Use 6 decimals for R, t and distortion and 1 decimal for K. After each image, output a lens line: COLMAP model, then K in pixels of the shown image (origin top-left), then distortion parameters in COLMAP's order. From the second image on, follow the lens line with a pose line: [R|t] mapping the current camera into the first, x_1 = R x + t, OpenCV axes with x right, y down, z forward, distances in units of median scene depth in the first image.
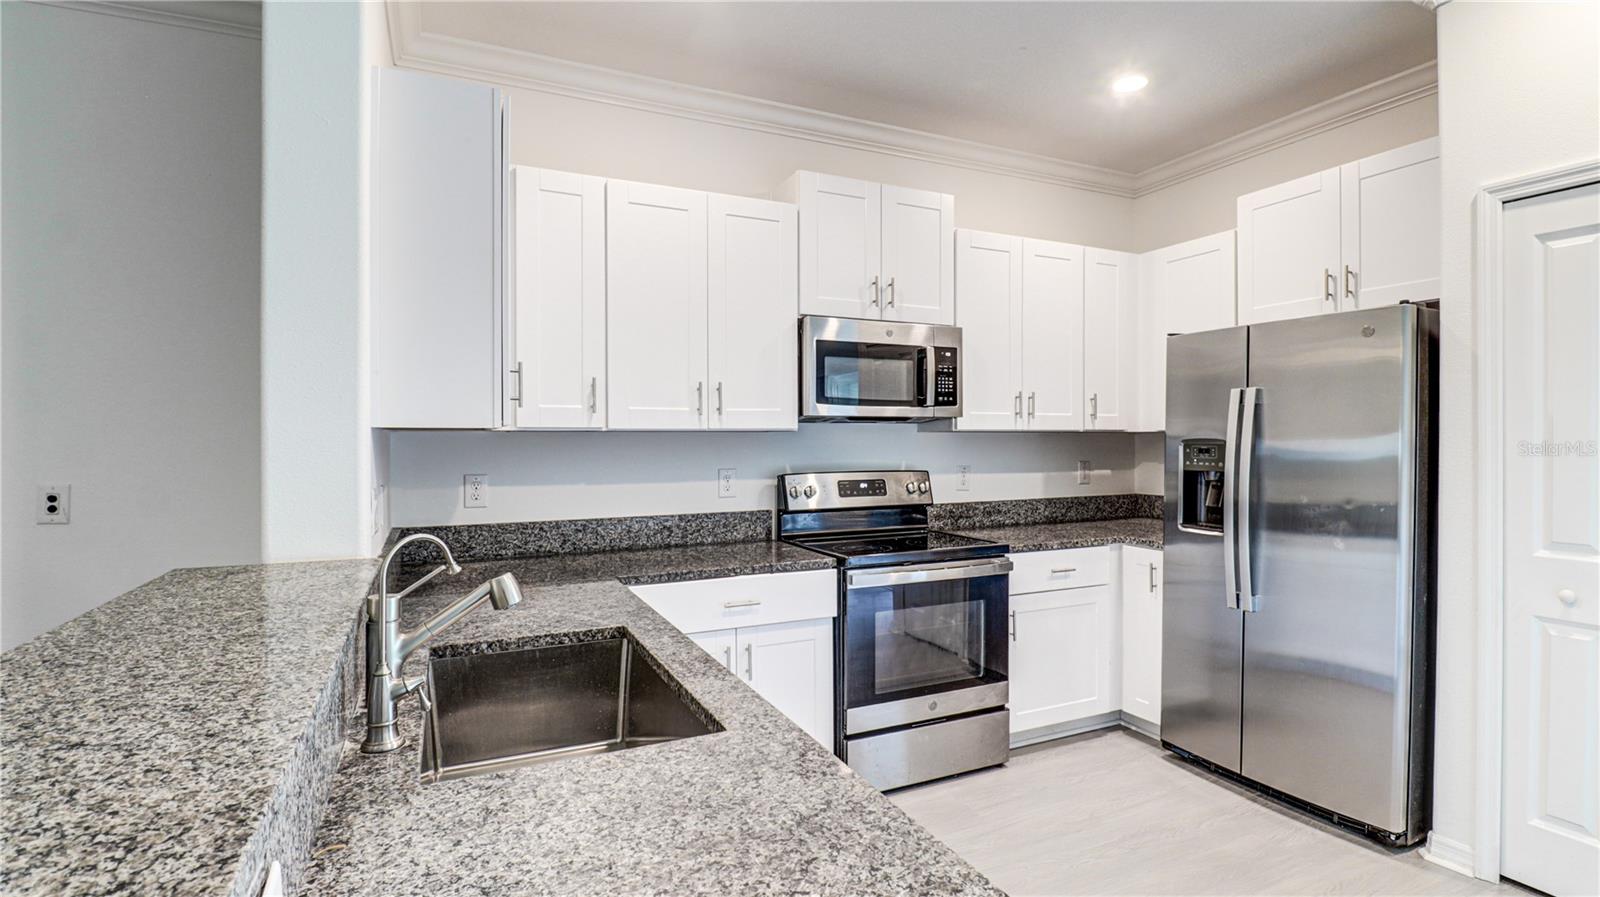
lens RADIAL K [[769.0, 0, 830.1], [0, 769.0, 440.3], [0, 0, 1]] dist [0.001291, -0.014972]
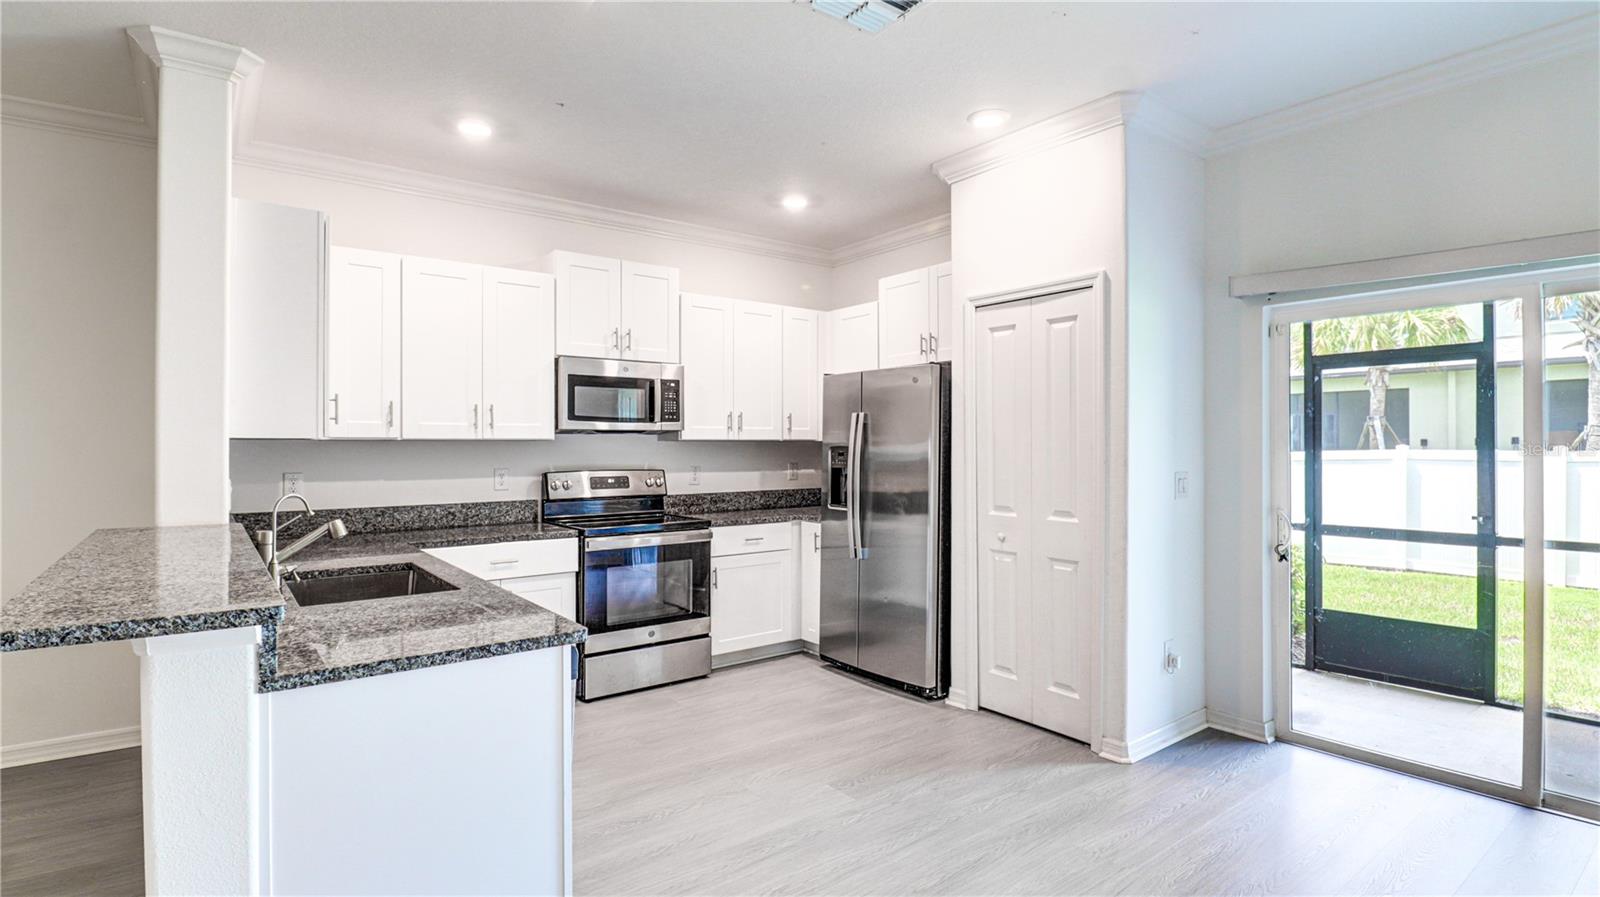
lens RADIAL K [[775.9, 0, 827.9], [0, 775.9, 440.6], [0, 0, 1]] dist [0.003014, -0.014834]
pose [[0.977172, 0.002243, 0.212440, 0.133958], [-0.000275, 0.999957, -0.009290, 0.001355], [-0.212452, 0.009020, 0.977130, -0.432394]]
